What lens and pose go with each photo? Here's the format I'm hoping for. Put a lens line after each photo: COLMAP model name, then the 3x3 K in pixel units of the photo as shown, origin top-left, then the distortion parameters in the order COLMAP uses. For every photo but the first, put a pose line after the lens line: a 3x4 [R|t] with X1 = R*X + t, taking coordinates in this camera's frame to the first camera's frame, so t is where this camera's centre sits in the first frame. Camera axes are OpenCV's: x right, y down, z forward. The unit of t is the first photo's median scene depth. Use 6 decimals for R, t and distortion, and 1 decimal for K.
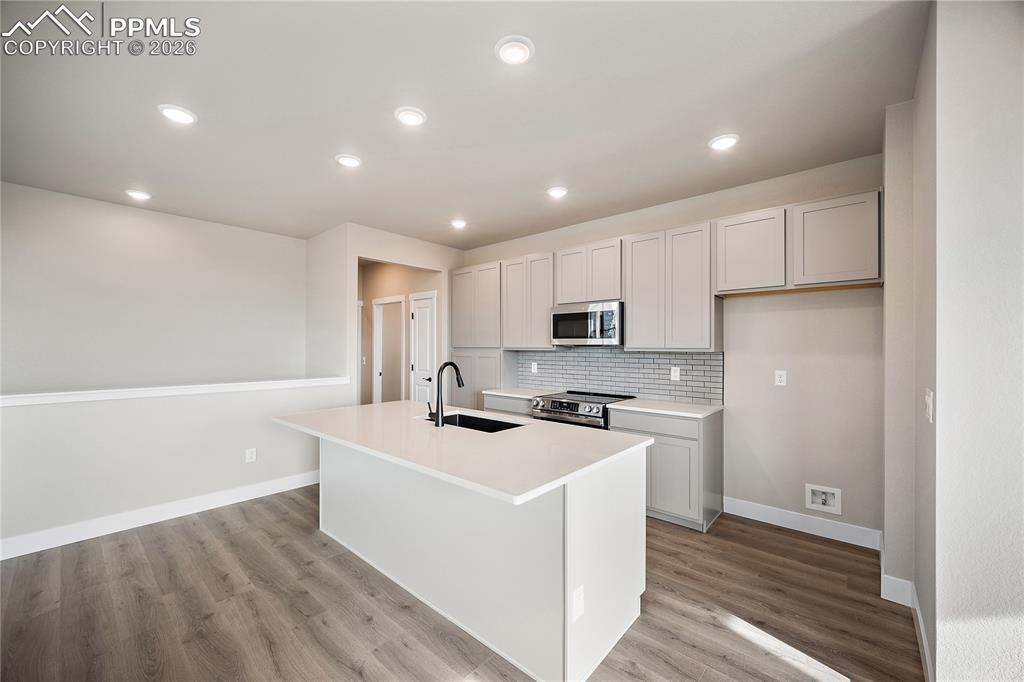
lens RADIAL K [[400.9, 0, 503.9], [0, 400.9, 344.3], [0, 0, 1]] dist [-0.002549, -0.000166]
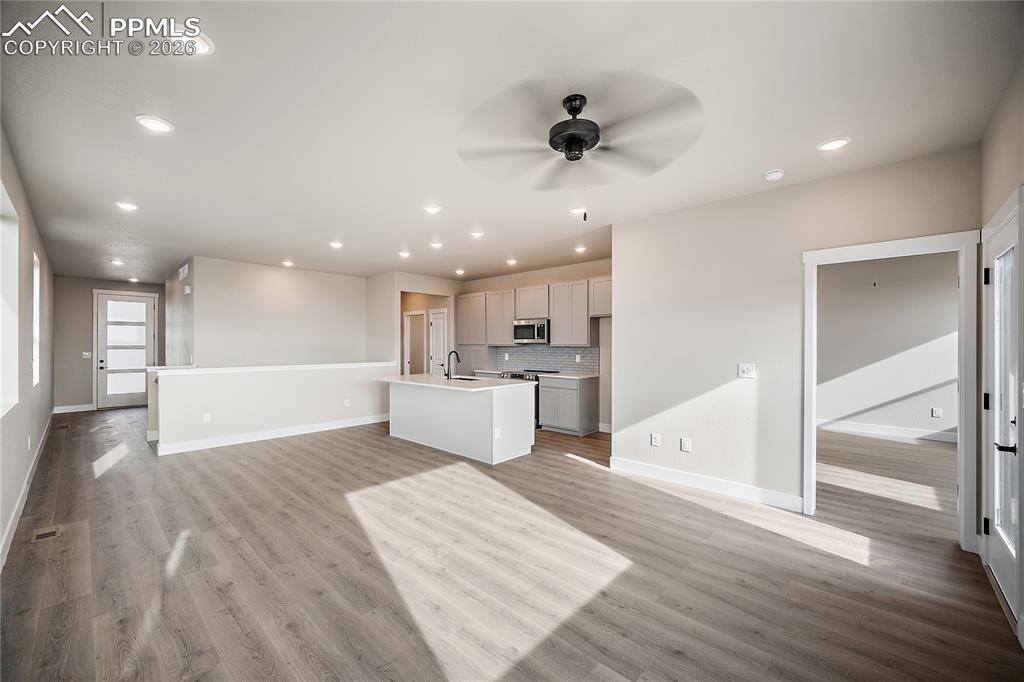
lens RADIAL K [[400.9, 0, 504.5], [0, 400.9, 344.3], [0, 0, 1]] dist [-0.002549, -0.000166]
pose [[0.999808, -0.002375, -0.019465, 0.133475], [0.002501, 0.999976, 0.006453, -0.004076], [0.019450, -0.006500, 0.999790, -0.857651]]
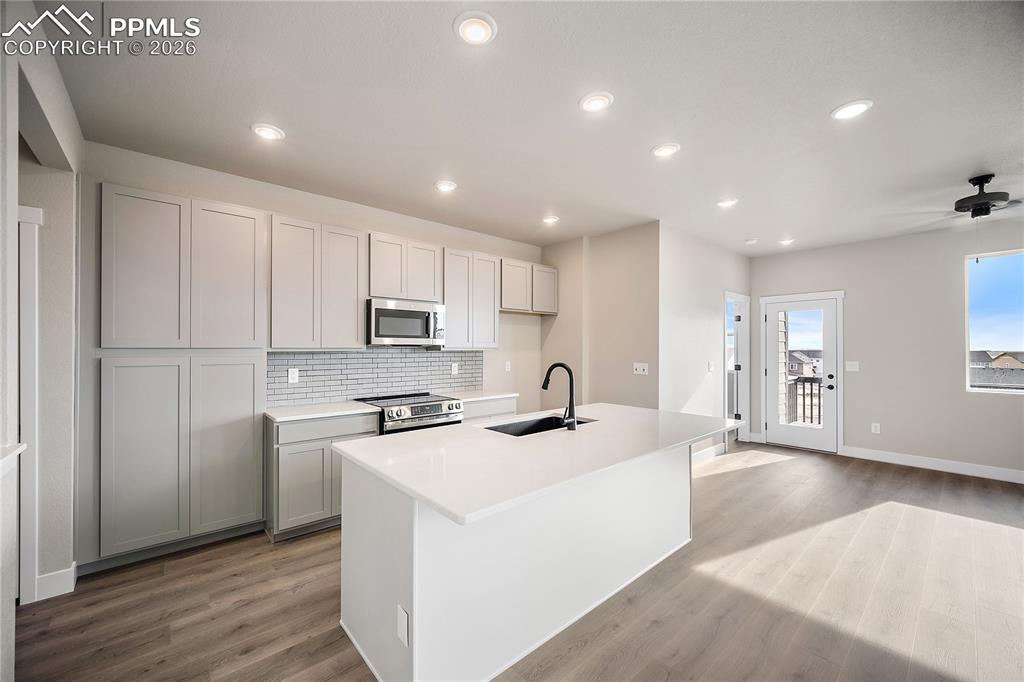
lens RADIAL K [[400.9, 0, 505.6], [0, 400.9, 344.6], [0, 0, 1]] dist [-0.002549, -0.000166]
pose [[0.123601, 0.004646, 0.992321, -0.789962], [-0.006993, 0.999968, -0.003810, 0.003595], [-0.992307, -0.006468, 0.123630, 0.722080]]
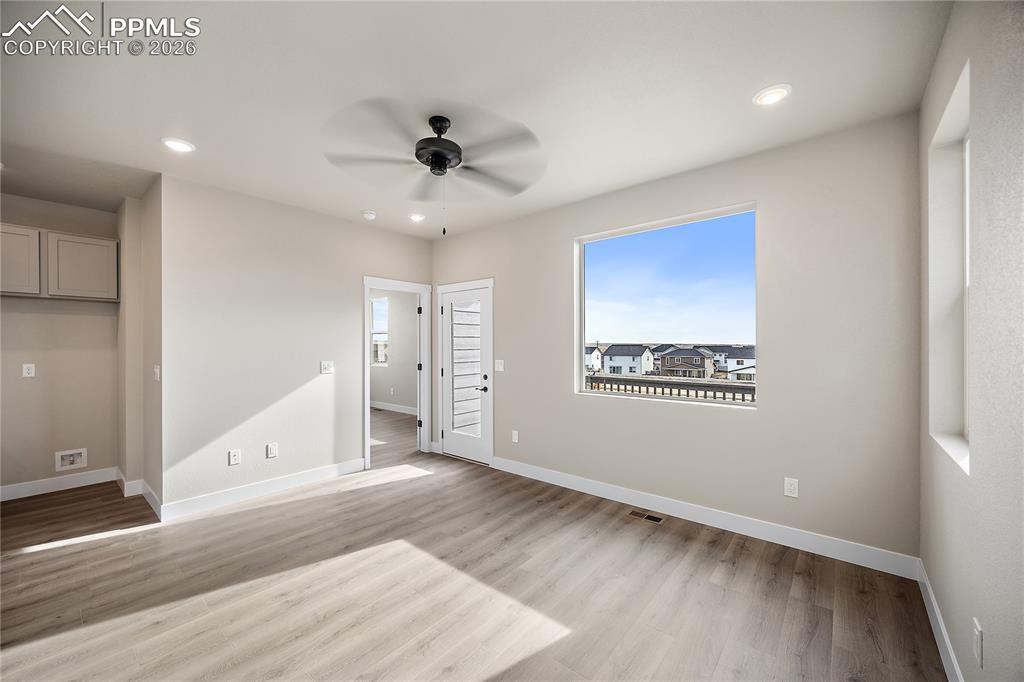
lens RADIAL K [[400.9, 0, 506.0], [0, 400.9, 346.1], [0, 0, 1]] dist [-0.002549, -0.000166]
pose [[-0.031232, -0.008439, 0.999477, -0.461406], [-0.004948, 0.999953, 0.008288, -0.003159], [-0.999500, -0.004687, -0.031273, -0.318315]]
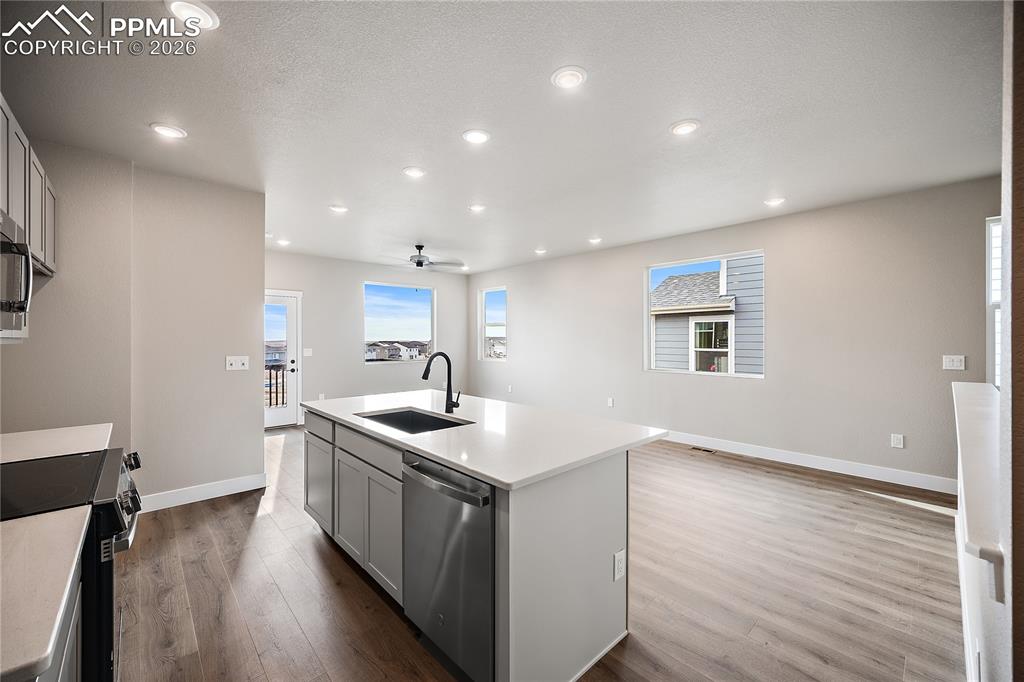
lens RADIAL K [[400.9, 0, 504.3], [0, 400.9, 338.4], [0, 0, 1]] dist [-0.002549, -0.000166]
pose [[-0.995616, -0.001524, 0.093524, -0.280782], [-0.002051, 0.999983, -0.005540, 0.011676], [-0.093514, -0.005707, -0.995602, 1.411708]]
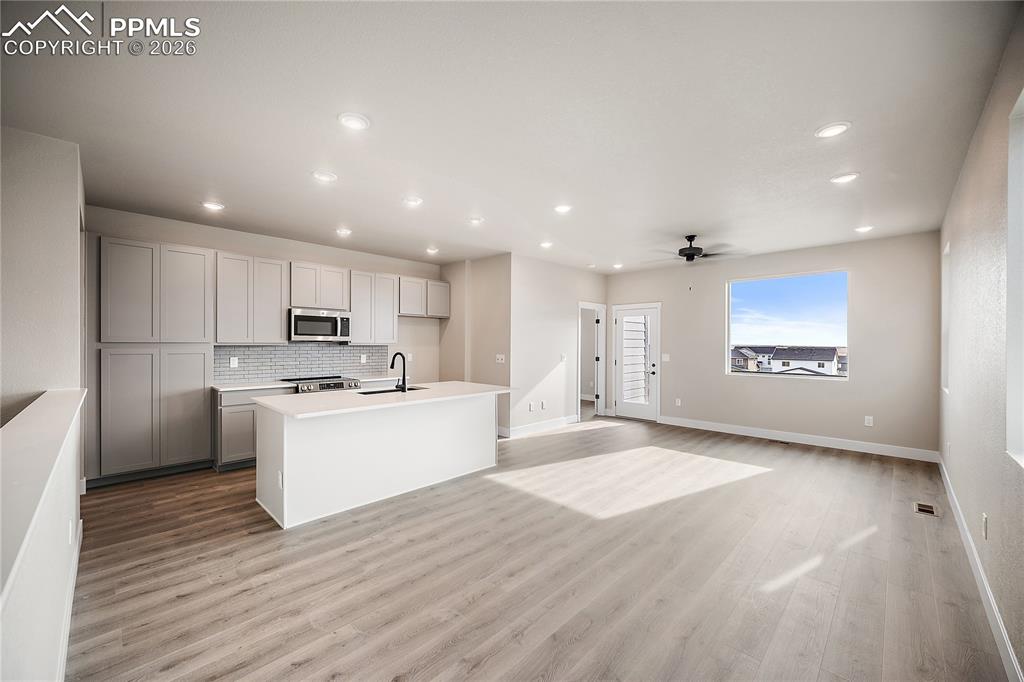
lens RADIAL K [[400.9, 0, 506.2], [0, 400.9, 344.0], [0, 0, 1]] dist [-0.002549, -0.000166]
pose [[0.043876, -0.004822, 0.999025, -1.218396], [-0.011415, 0.999921, 0.005328, -0.001998], [-0.998972, -0.011637, 0.043817, 0.362120]]
